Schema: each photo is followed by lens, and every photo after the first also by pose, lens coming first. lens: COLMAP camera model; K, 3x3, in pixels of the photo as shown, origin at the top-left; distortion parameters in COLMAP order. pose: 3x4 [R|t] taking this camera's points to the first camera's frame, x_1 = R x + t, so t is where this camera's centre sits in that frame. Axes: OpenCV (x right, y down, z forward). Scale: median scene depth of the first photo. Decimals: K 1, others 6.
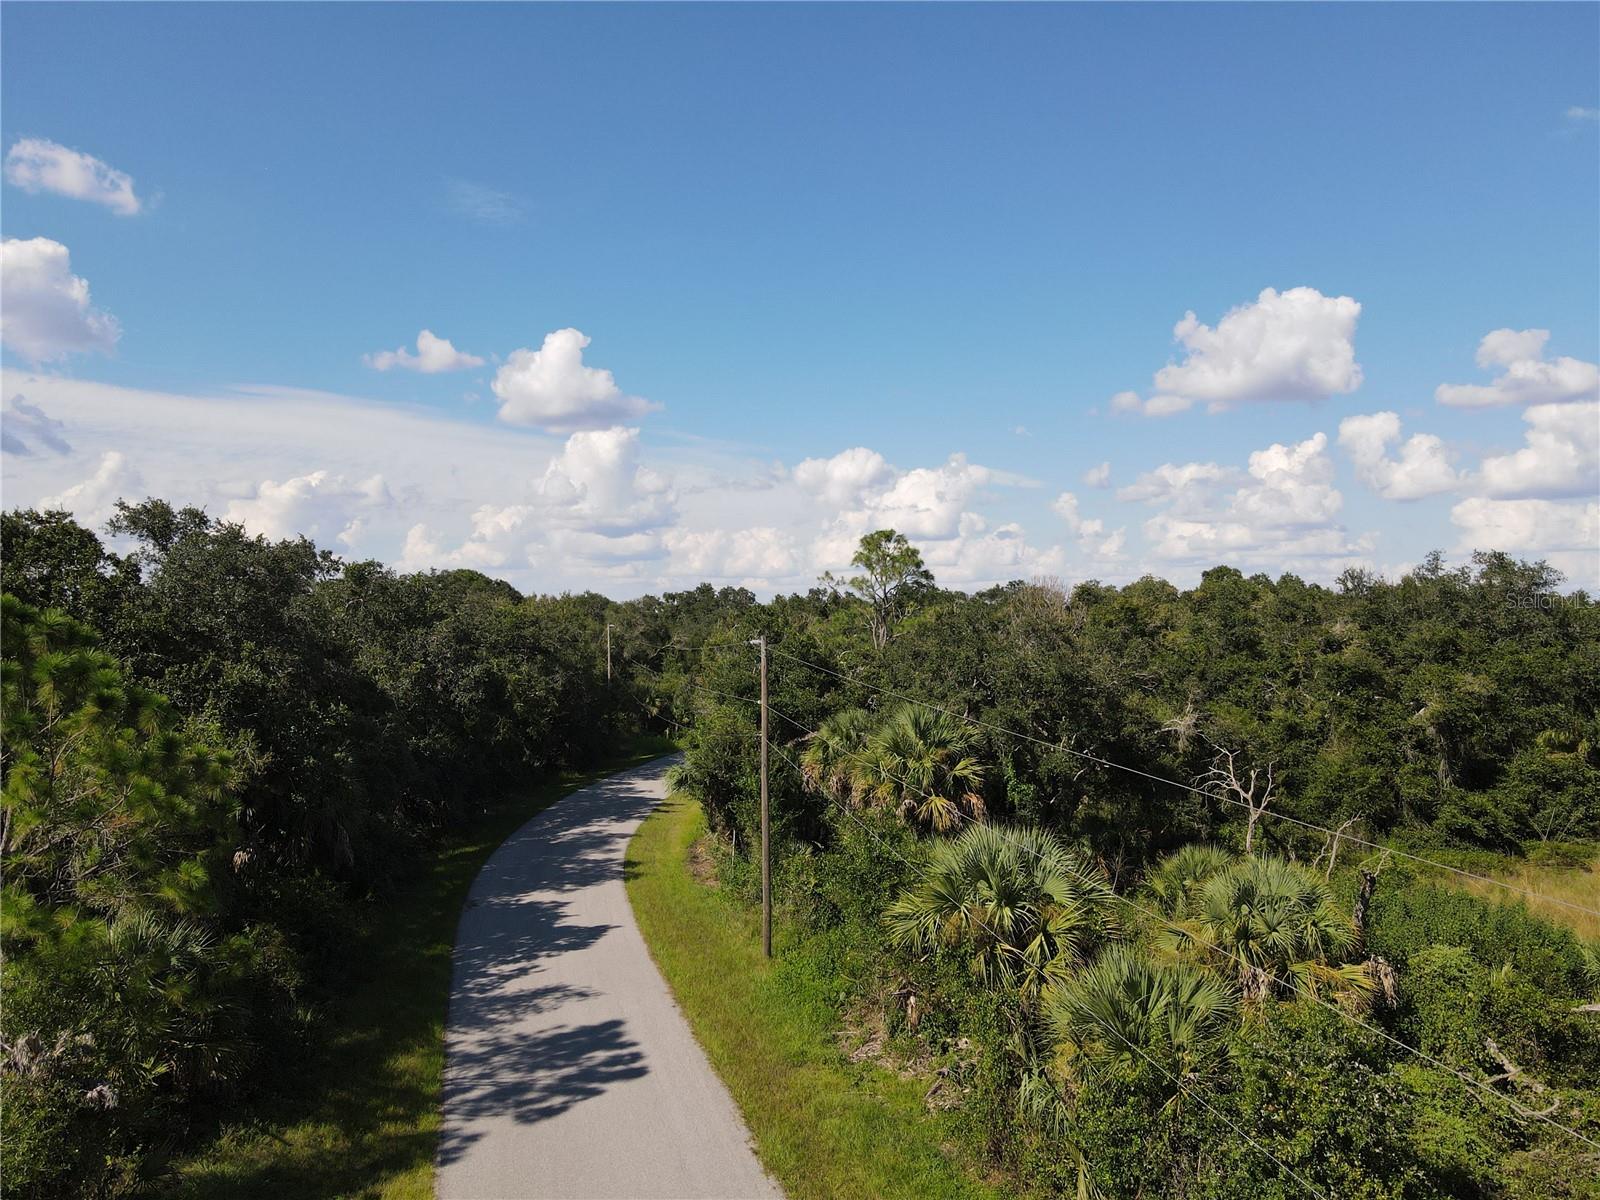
lens RADIAL K [[1180.8, 0, 797.7], [0, 1180.8, 601.5], [0, 0, 1]] dist [-0.008838, 0.037396]
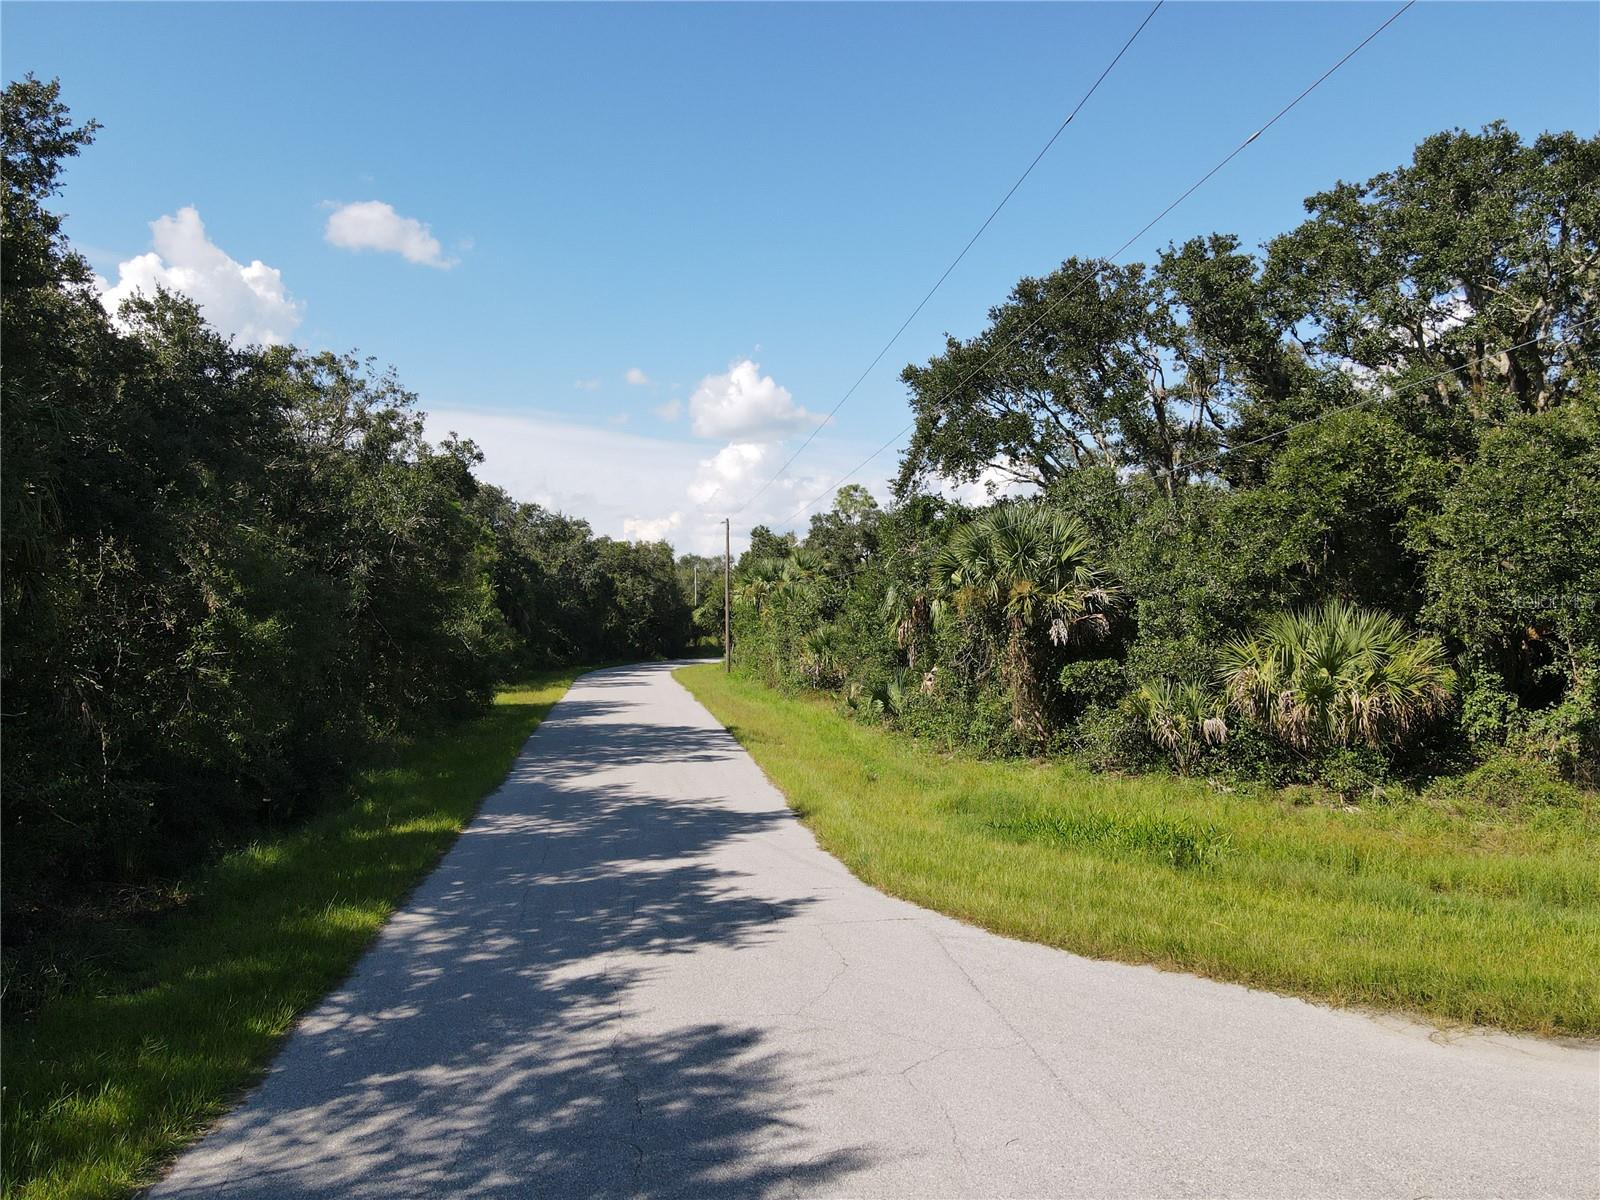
lens RADIAL K [[1180.8, 0, 804.8], [0, 1180.8, 611.8], [0, 0, 1]] dist [-0.008838, 0.037396]
pose [[0.993469, -0.005464, -0.113970, 0.187758], [0.005614, 0.999984, 0.000990, 0.105780], [0.113963, -0.001624, 0.993484, -0.554079]]
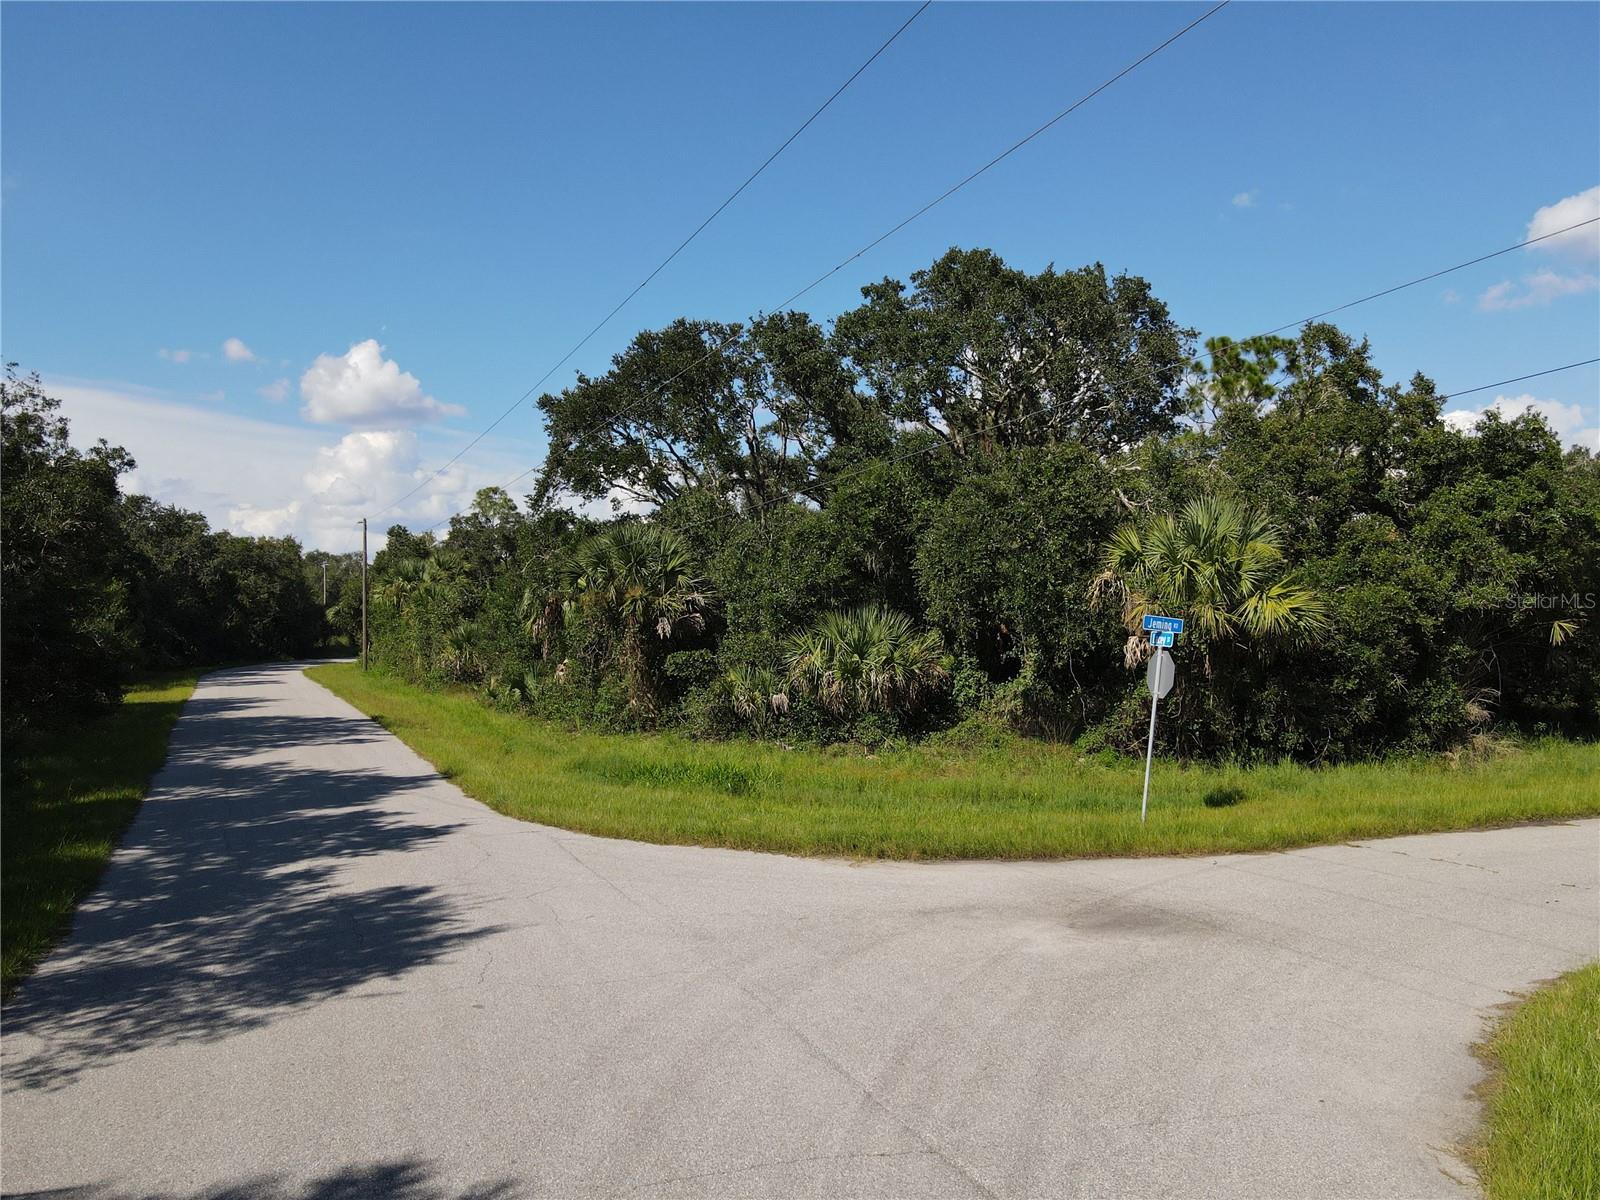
lens RADIAL K [[1180.8, 0, 803.4], [0, 1180.8, 617.1], [0, 0, 1]] dist [-0.008838, 0.037396]
pose [[0.982960, -0.002321, 0.183806, 0.193589], [0.001189, 0.999980, 0.006271, 0.106041], [-0.183817, -0.005946, 0.982942, -0.643330]]
